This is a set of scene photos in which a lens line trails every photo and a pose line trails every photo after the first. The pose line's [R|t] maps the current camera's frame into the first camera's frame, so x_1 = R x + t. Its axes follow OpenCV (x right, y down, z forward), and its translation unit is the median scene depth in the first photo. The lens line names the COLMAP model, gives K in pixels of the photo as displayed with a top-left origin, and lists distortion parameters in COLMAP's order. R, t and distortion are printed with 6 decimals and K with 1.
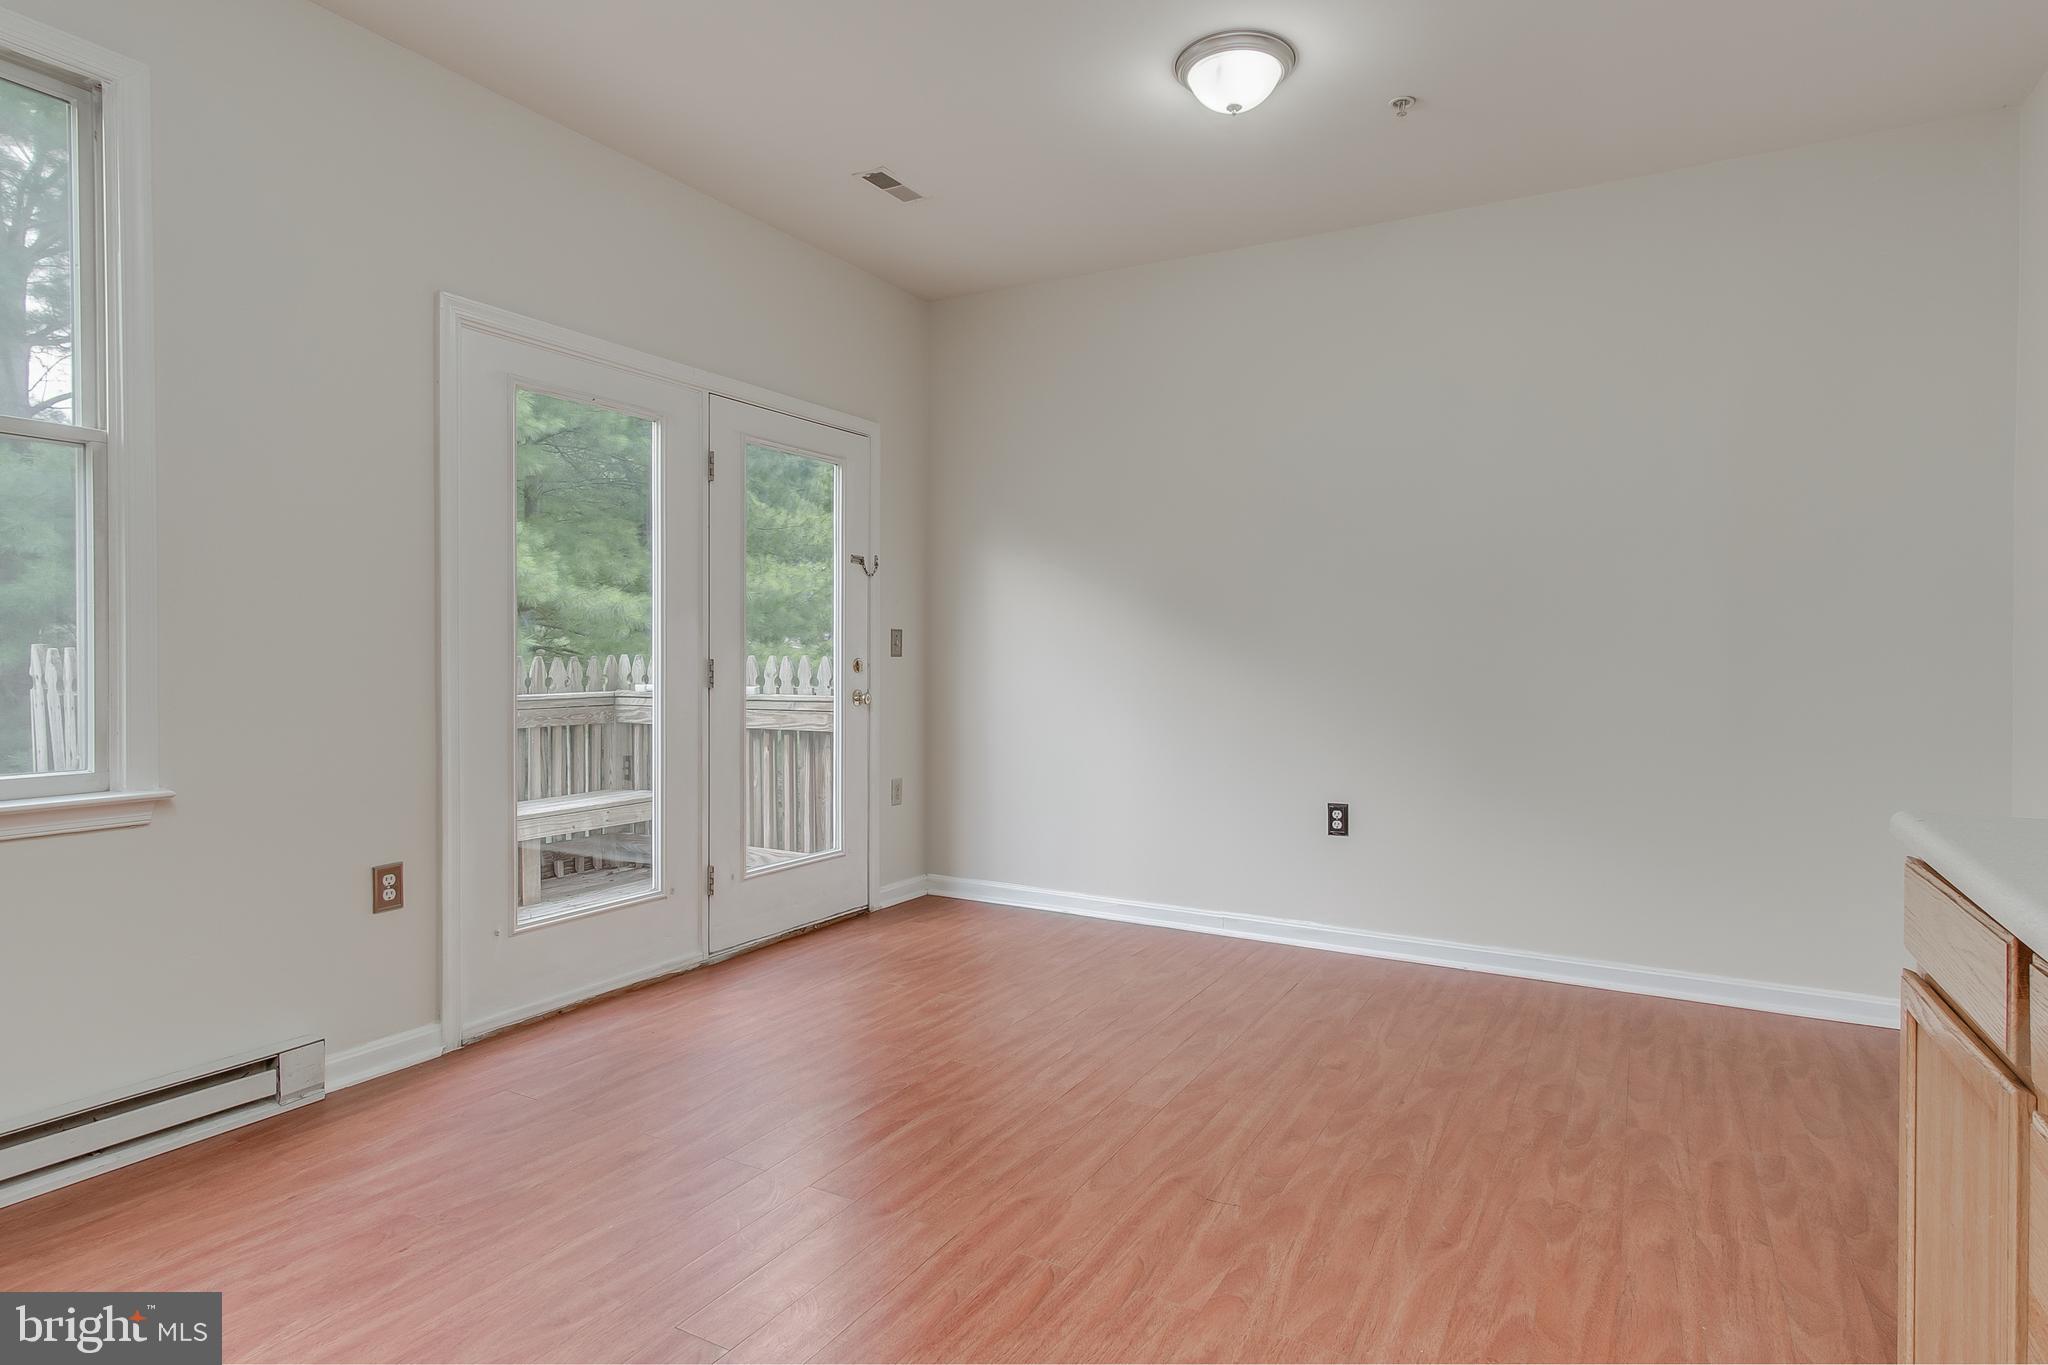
lens RADIAL K [[1094.7, 0, 1024.0], [0, 1094.7, 682.5], [0, 0, 1]] dist [0.003213, 0.000134]
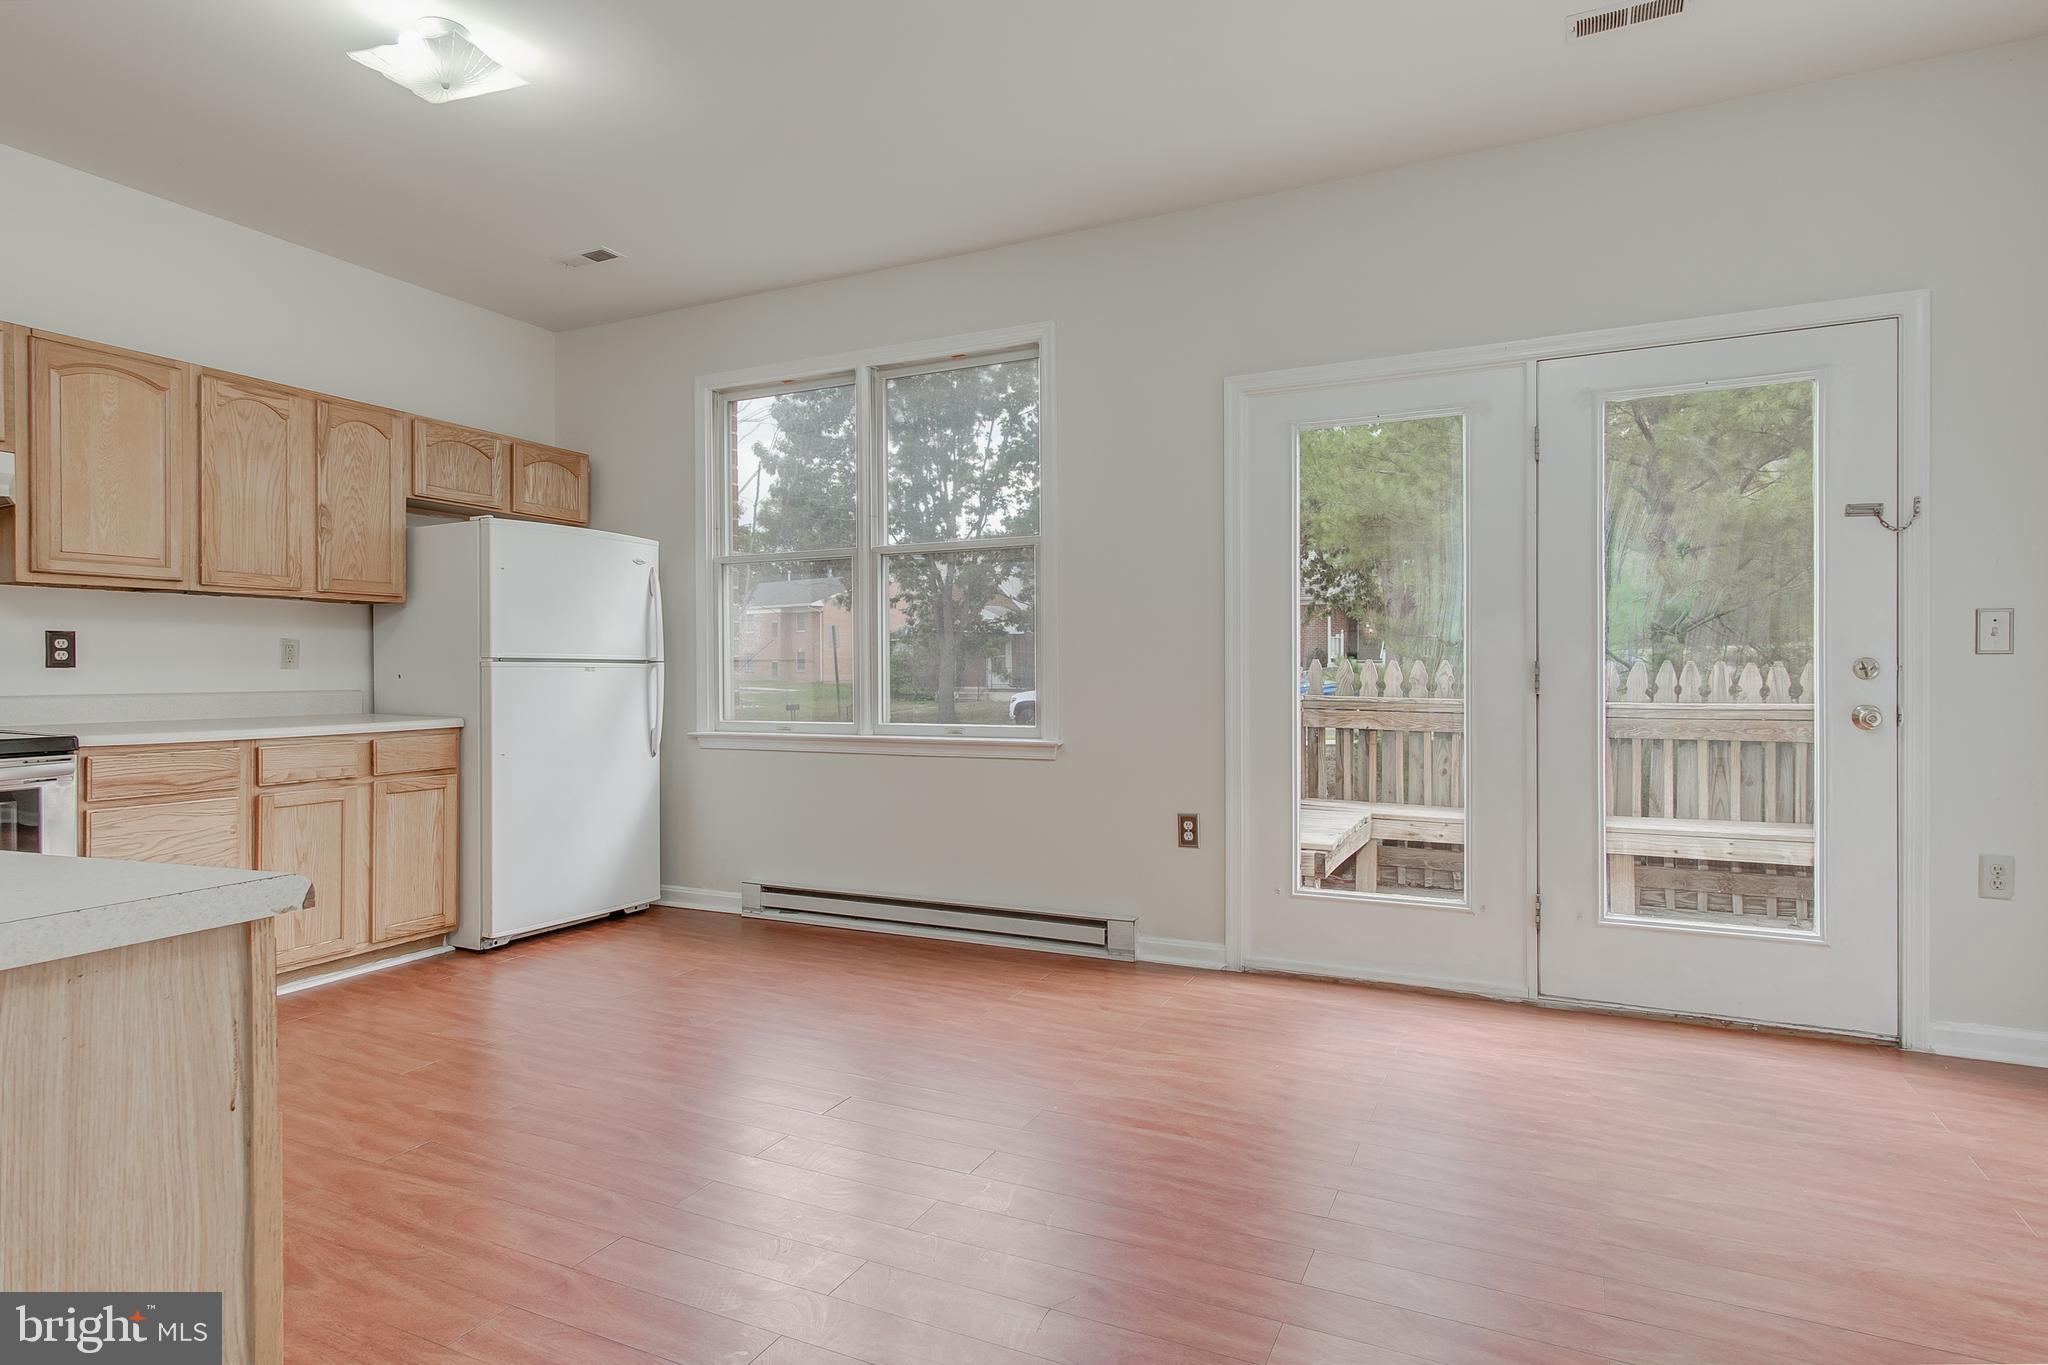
lens RADIAL K [[1086.9, 0, 1042.5], [0, 1086.9, 676.5], [0, 0, 1]] dist [-0.001966, -0.000136]
pose [[0.066511, 0.000226, -0.997786, 0.738640], [-0.019779, 0.999804, -0.001092, 0.000269], [0.997590, 0.019808, 0.066502, 0.706600]]
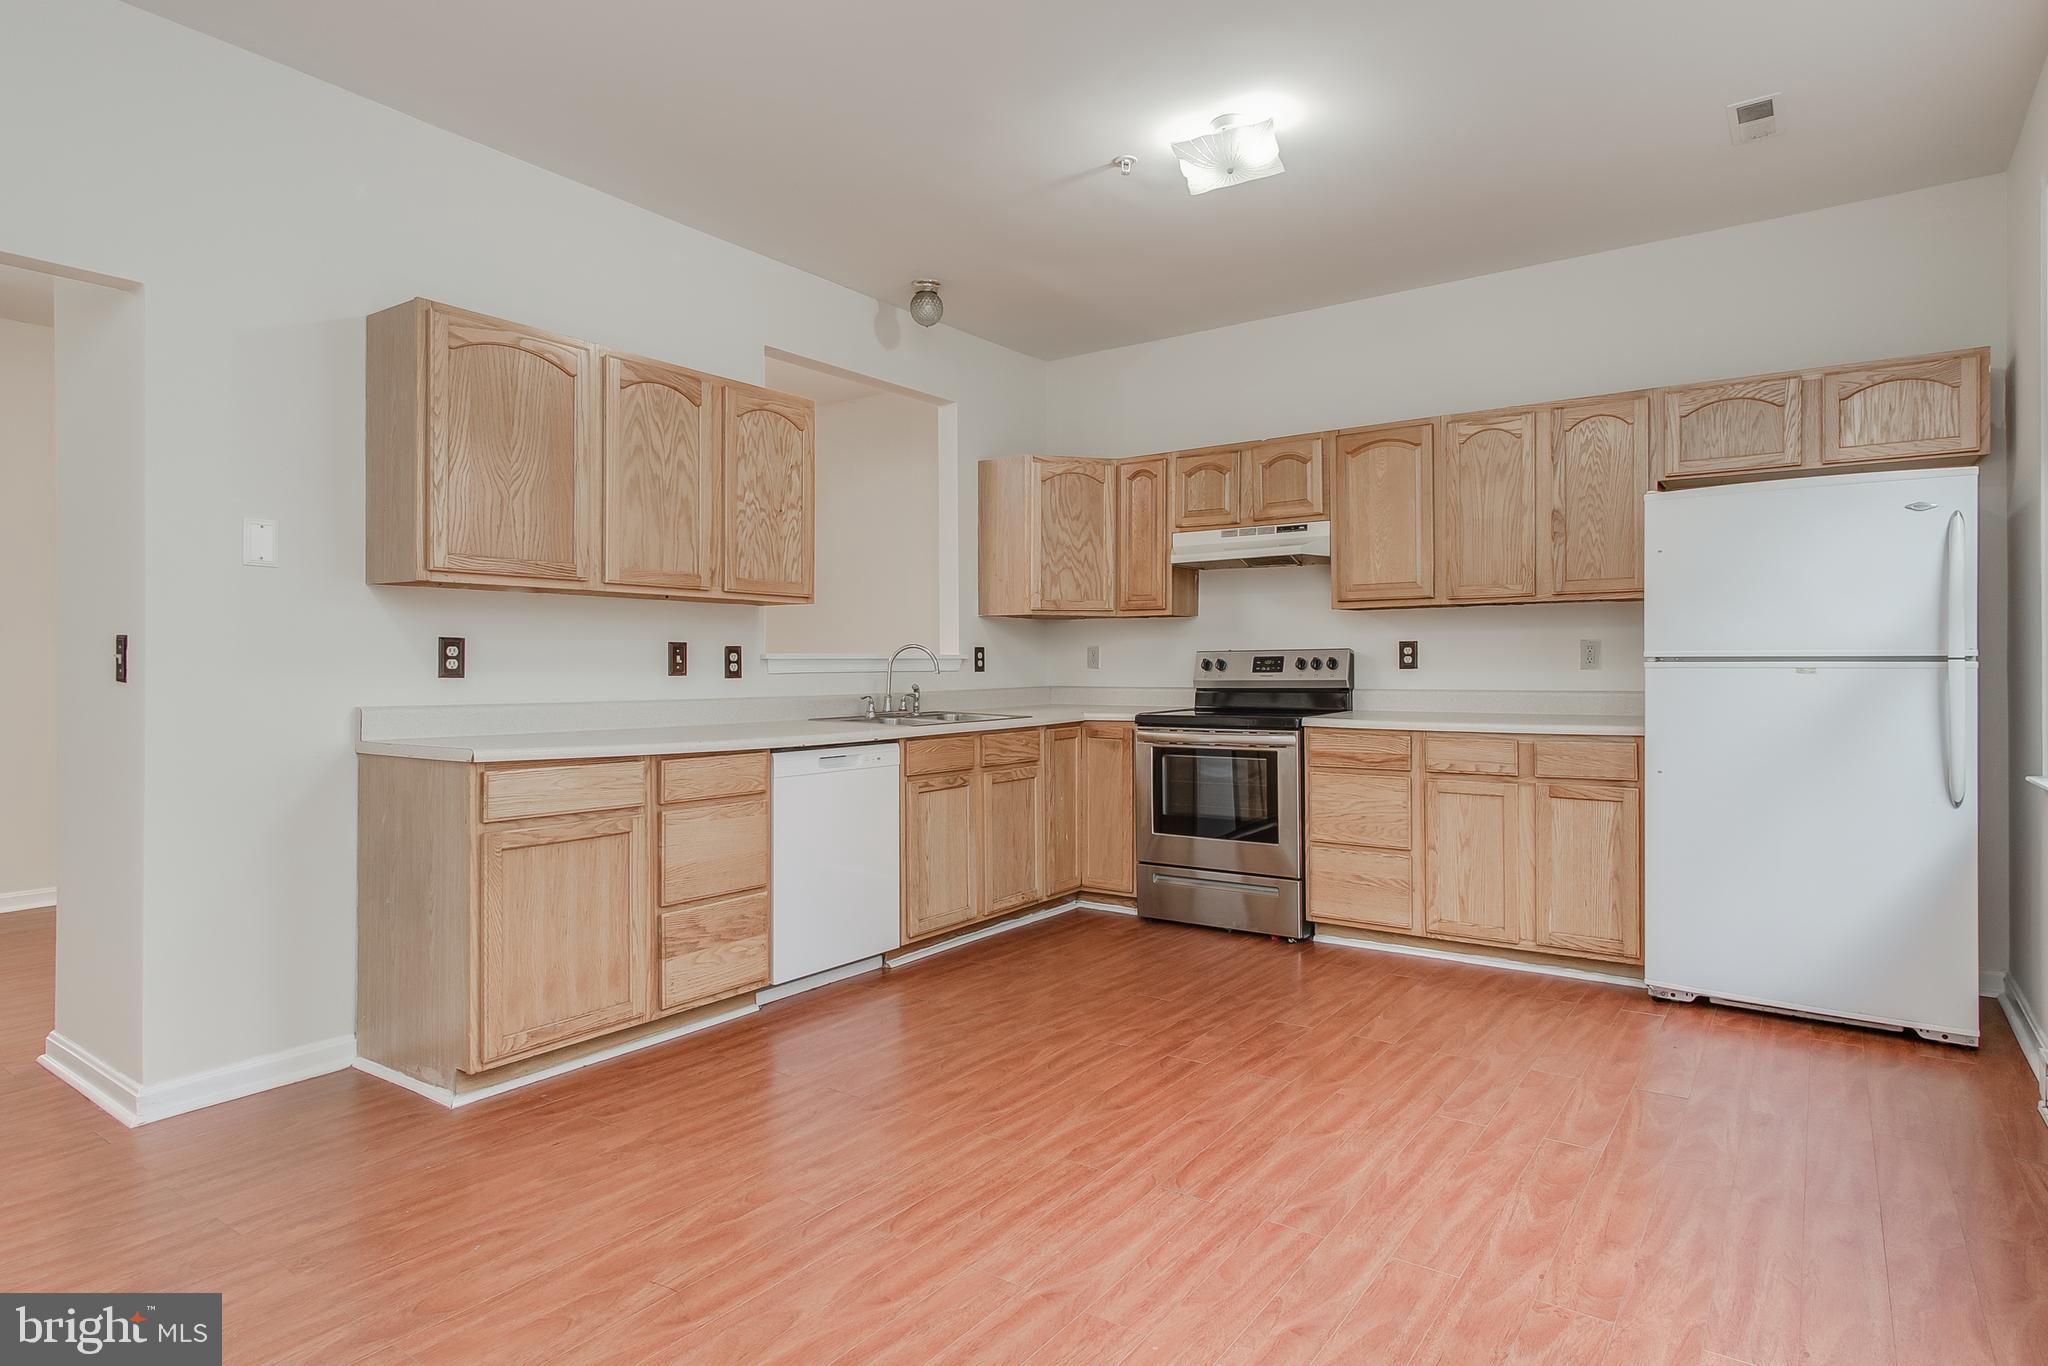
lens RADIAL K [[1117.2, 0, 1027.9], [0, 1117.2, 659.3], [0, 0, 1]] dist [0.007743, 0.001473]
pose [[-0.993826, -0.000299, 0.110951, -0.155784], [0.001415, 0.999881, 0.015371, -0.028993], [-0.110942, 0.015433, -0.993707, 1.395449]]
